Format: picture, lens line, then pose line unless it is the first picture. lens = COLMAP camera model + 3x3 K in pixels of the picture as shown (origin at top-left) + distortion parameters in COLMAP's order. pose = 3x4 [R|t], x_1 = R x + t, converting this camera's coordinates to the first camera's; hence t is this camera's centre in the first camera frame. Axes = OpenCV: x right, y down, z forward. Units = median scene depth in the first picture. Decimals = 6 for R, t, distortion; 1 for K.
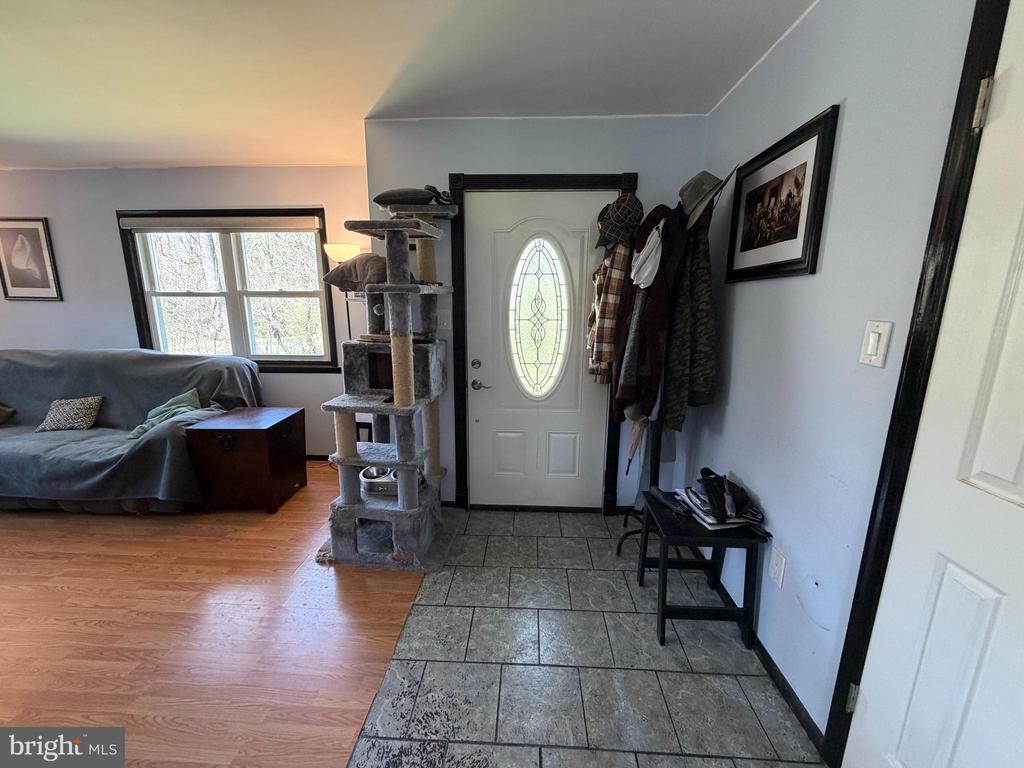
lens RADIAL K [[408.2, 0, 512.6], [0, 408.2, 384.8], [0, 0, 1]] dist [0.001657, 0.000132]
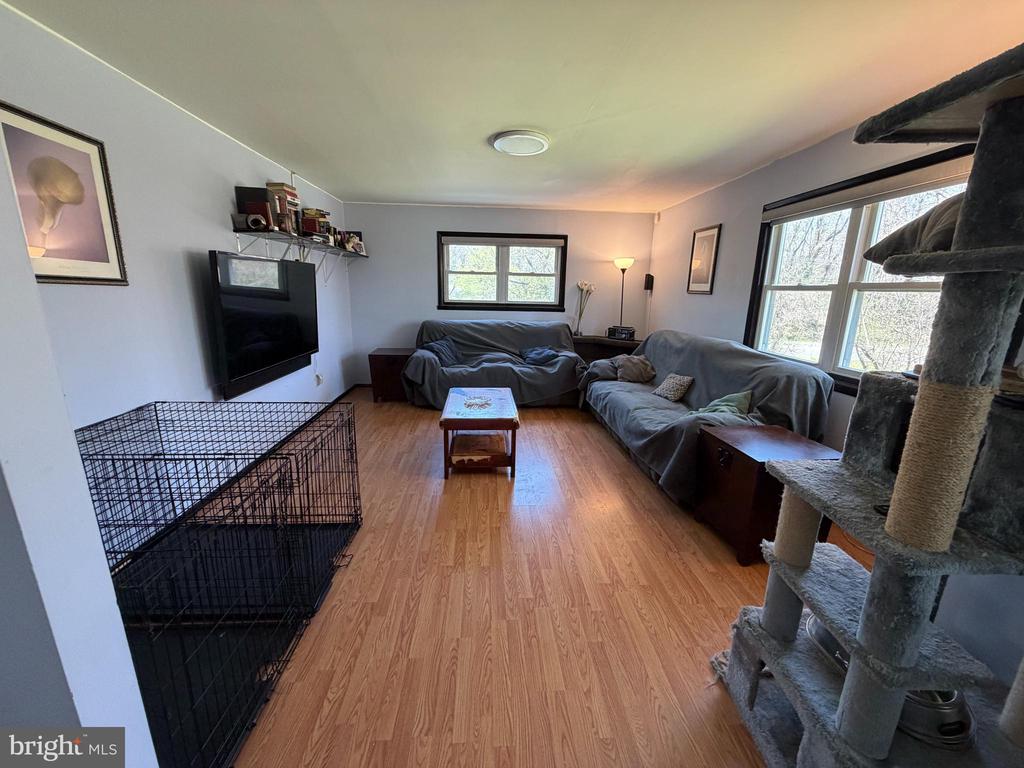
lens RADIAL K [[408.2, 0, 511.3], [0, 408.2, 386.1], [0, 0, 1]] dist [0.001657, 0.000132]
pose [[0.108577, 0.227022, -0.967818, 0.042176], [-0.220843, 0.954754, 0.199182, -0.061881], [0.969247, 0.192109, 0.153800, 0.324860]]
